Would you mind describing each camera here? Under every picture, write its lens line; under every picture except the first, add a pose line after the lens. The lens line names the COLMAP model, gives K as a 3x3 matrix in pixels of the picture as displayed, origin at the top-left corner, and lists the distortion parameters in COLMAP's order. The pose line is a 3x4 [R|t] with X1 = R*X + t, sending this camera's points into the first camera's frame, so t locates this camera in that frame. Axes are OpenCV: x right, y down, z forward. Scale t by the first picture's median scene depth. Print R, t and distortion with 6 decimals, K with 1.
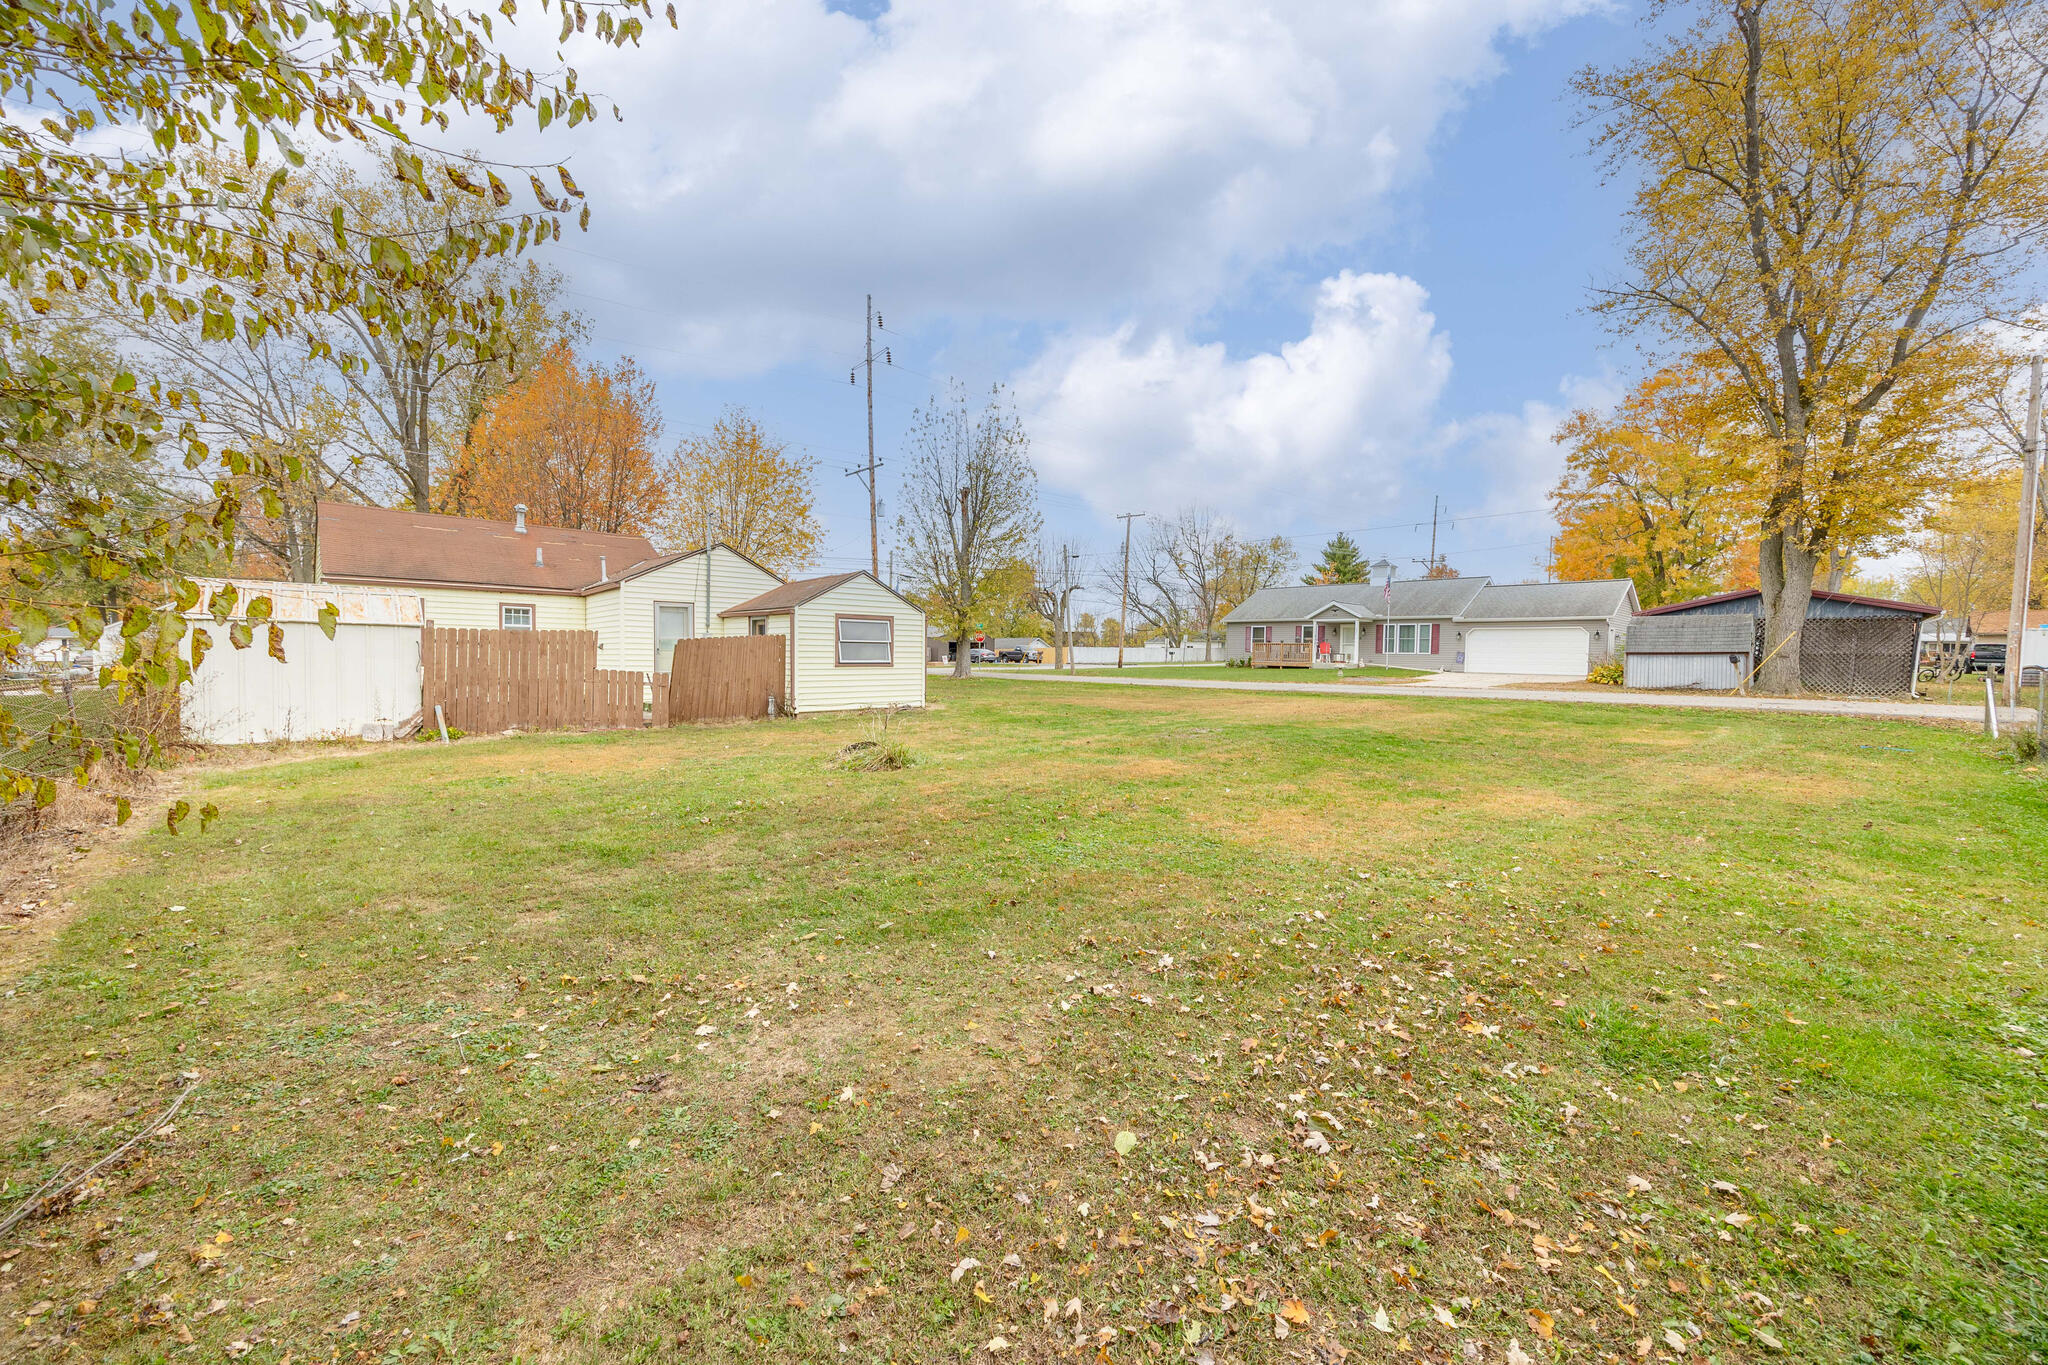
lens RADIAL K [[773.9, 0, 1024.0], [0, 773.9, 682.5], [0, 0, 1]] dist [-0.000844, 0.000082]
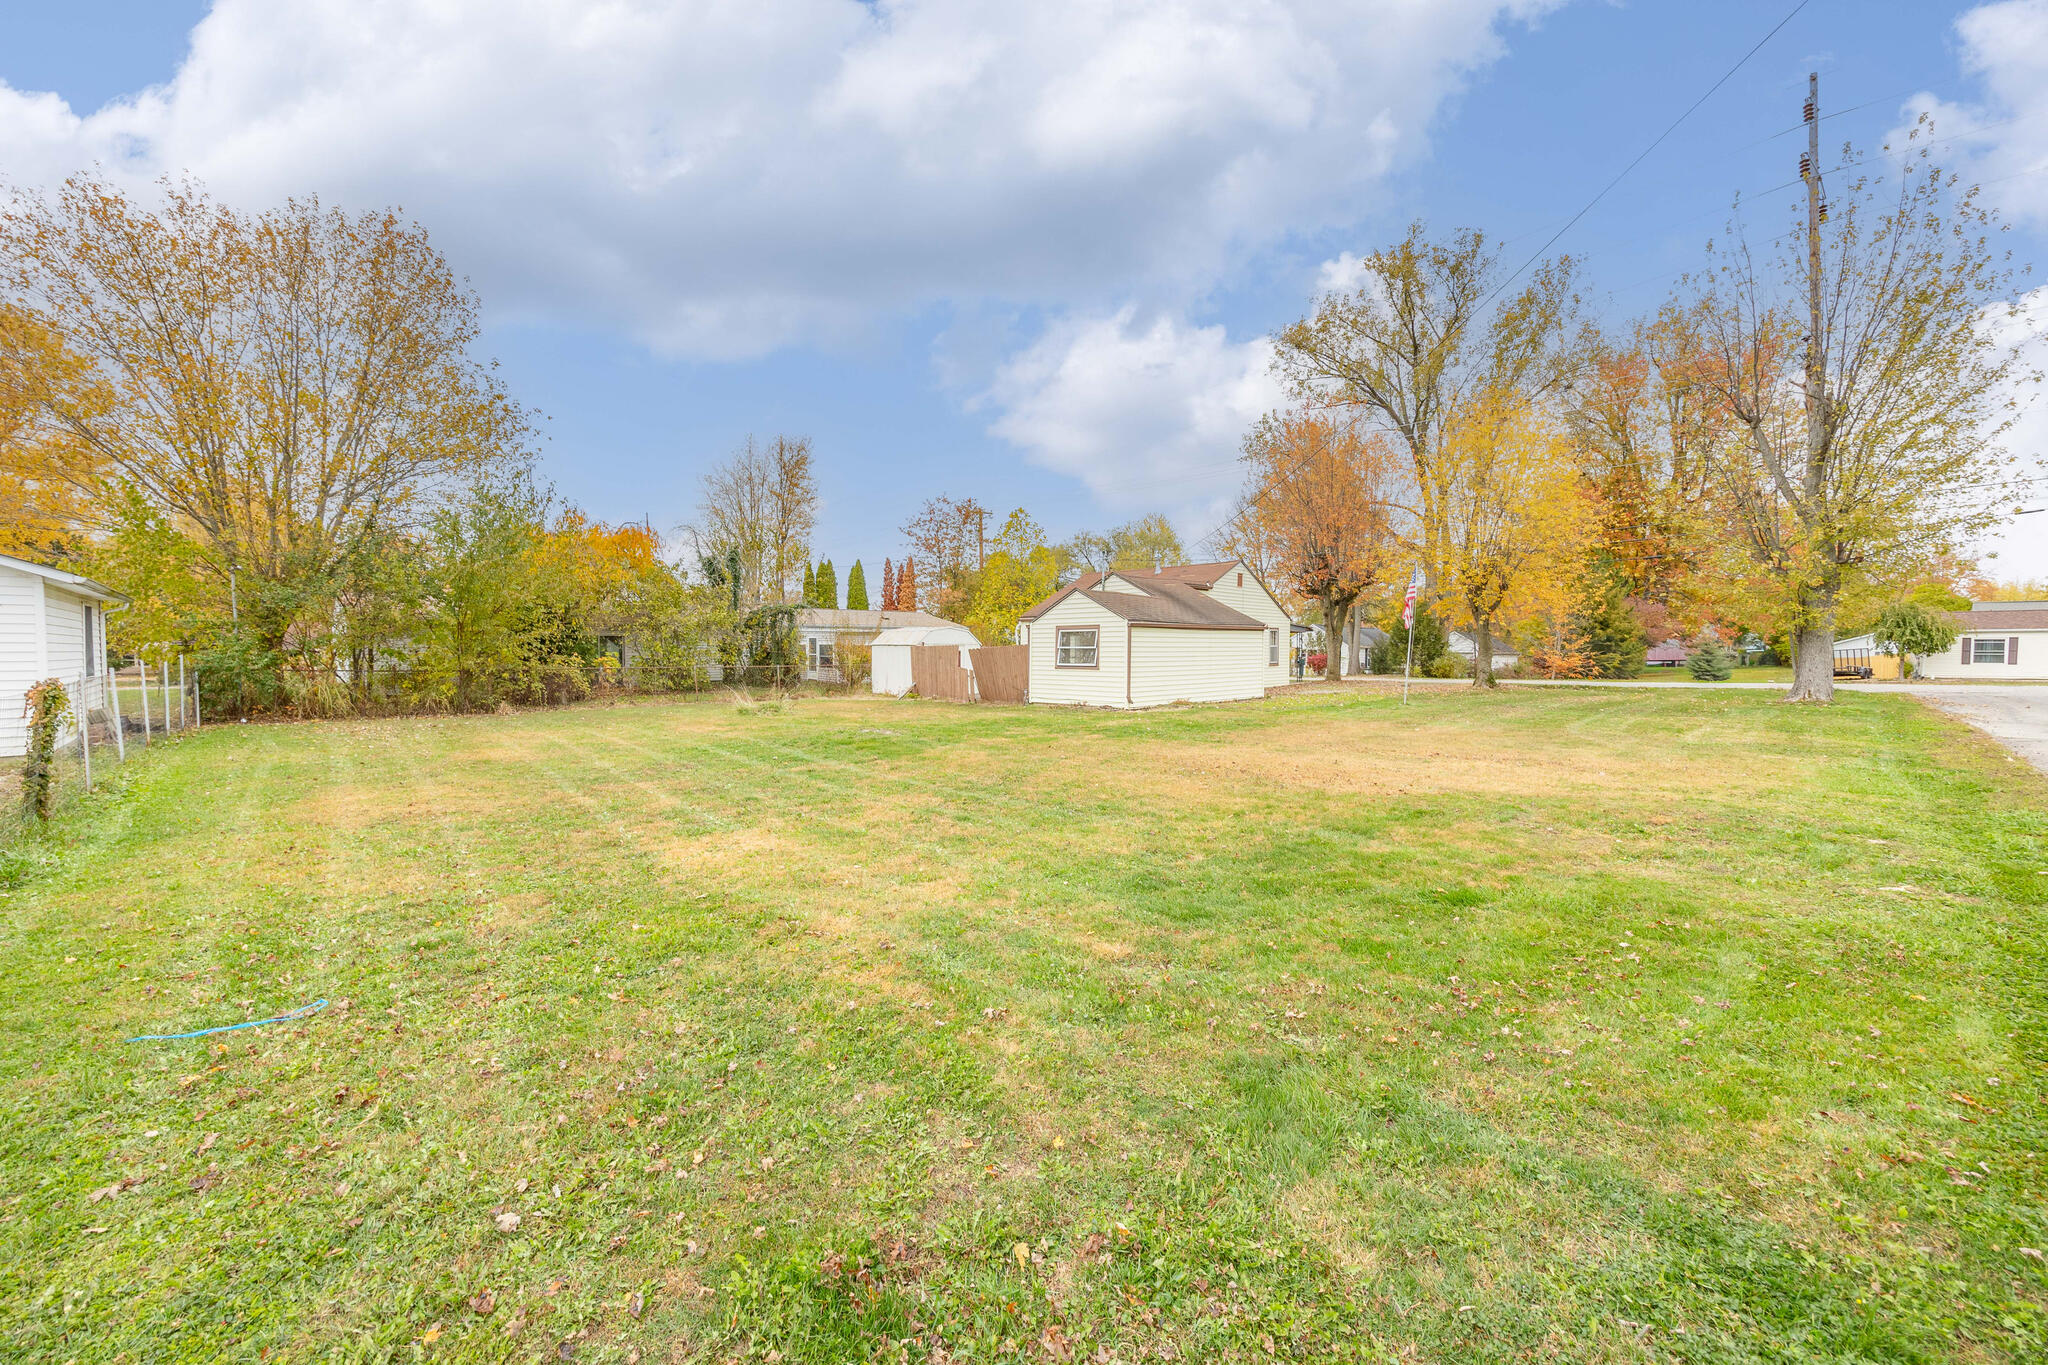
lens RADIAL K [[798.7, 0, 1024.0], [0, 798.7, 682.5], [0, 0, 1]] dist [0.000897, 0.000068]
pose [[0.032882, 0.028045, -0.999066, 0.914278], [-0.034223, 0.999052, 0.026918, -0.028152], [0.998873, 0.033306, 0.033811, 0.815015]]
